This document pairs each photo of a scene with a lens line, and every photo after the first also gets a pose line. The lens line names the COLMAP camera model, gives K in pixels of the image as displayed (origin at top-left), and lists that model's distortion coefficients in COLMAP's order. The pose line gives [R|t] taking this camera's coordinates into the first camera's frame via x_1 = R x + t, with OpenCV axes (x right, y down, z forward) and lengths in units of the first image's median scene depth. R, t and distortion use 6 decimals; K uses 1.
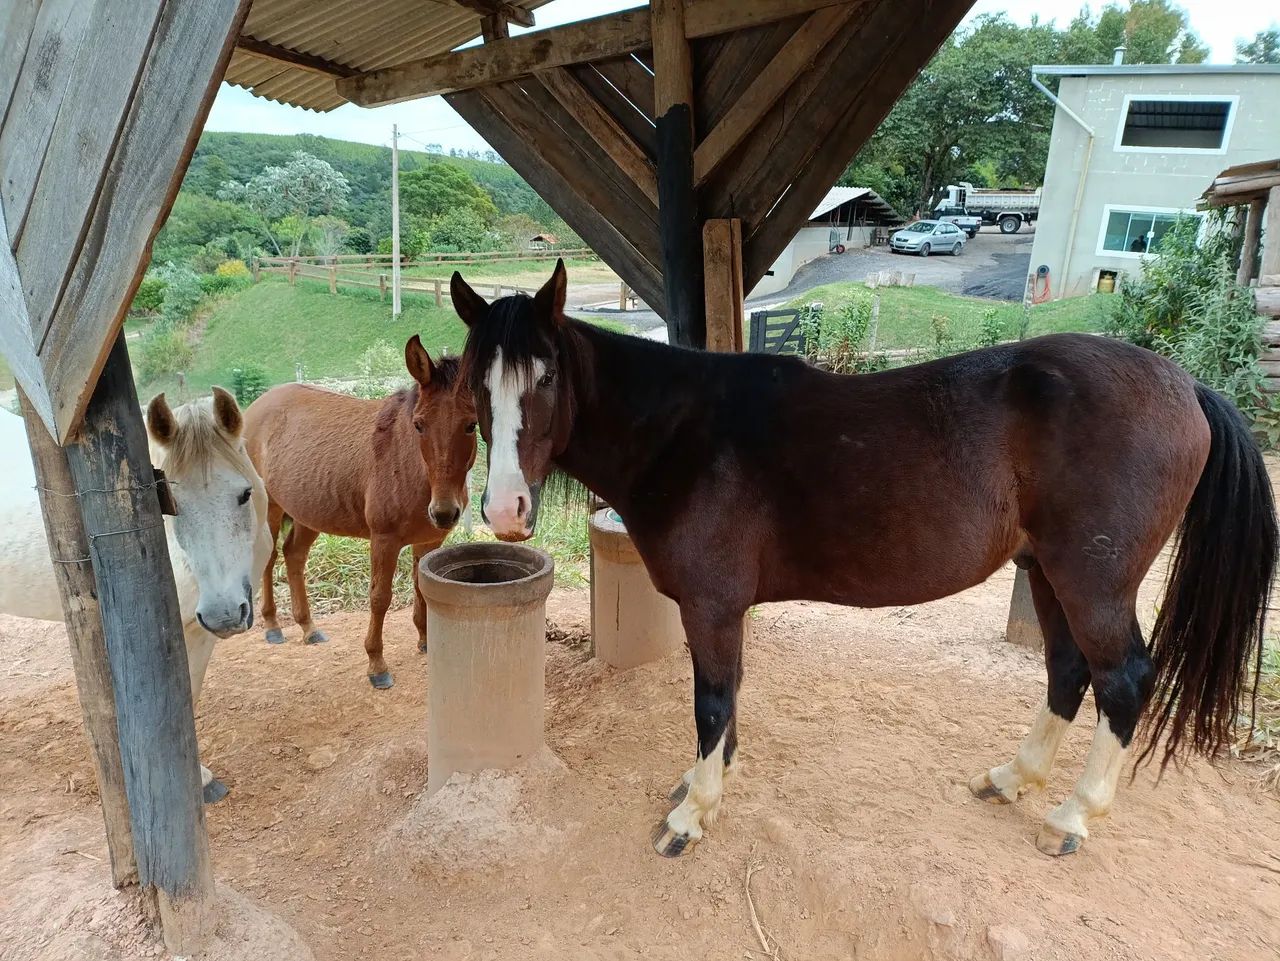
lens RADIAL K [[952.5, 0, 664.7], [0, 952.5, 485.4], [0, 0, 1]] dist [0.099121, -0.180844]
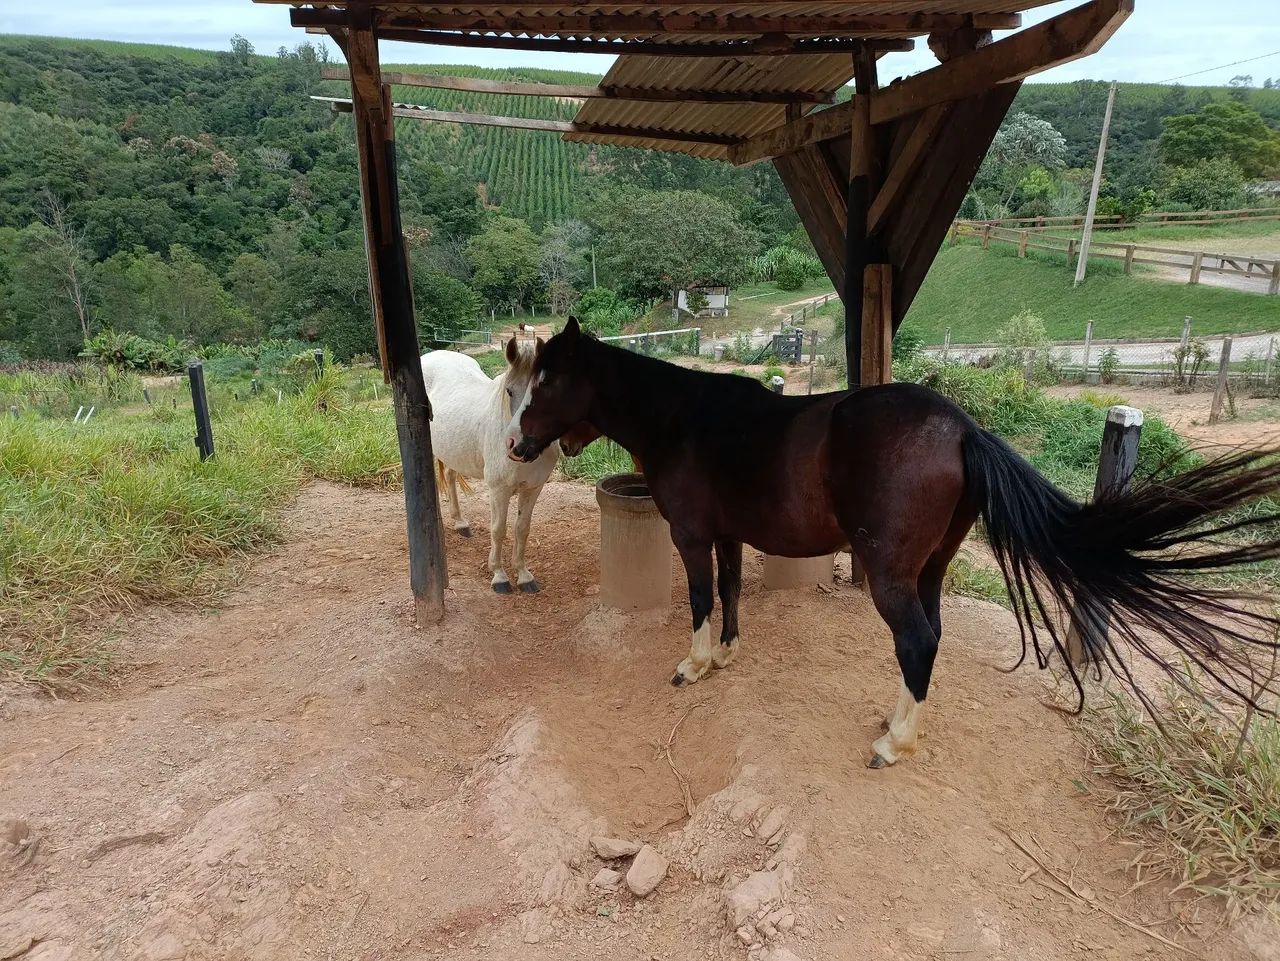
lens RADIAL K [[1016.2, 0, 640.0], [0, 1016.2, 480.5], [0, 0, 1]] dist [0.011543, -0.020655]
pose [[0.722263, 0.173792, -0.669427, 0.114243], [-0.151980, 0.984137, 0.091519, -0.009729], [0.674713, 0.035639, 0.737219, -0.029814]]
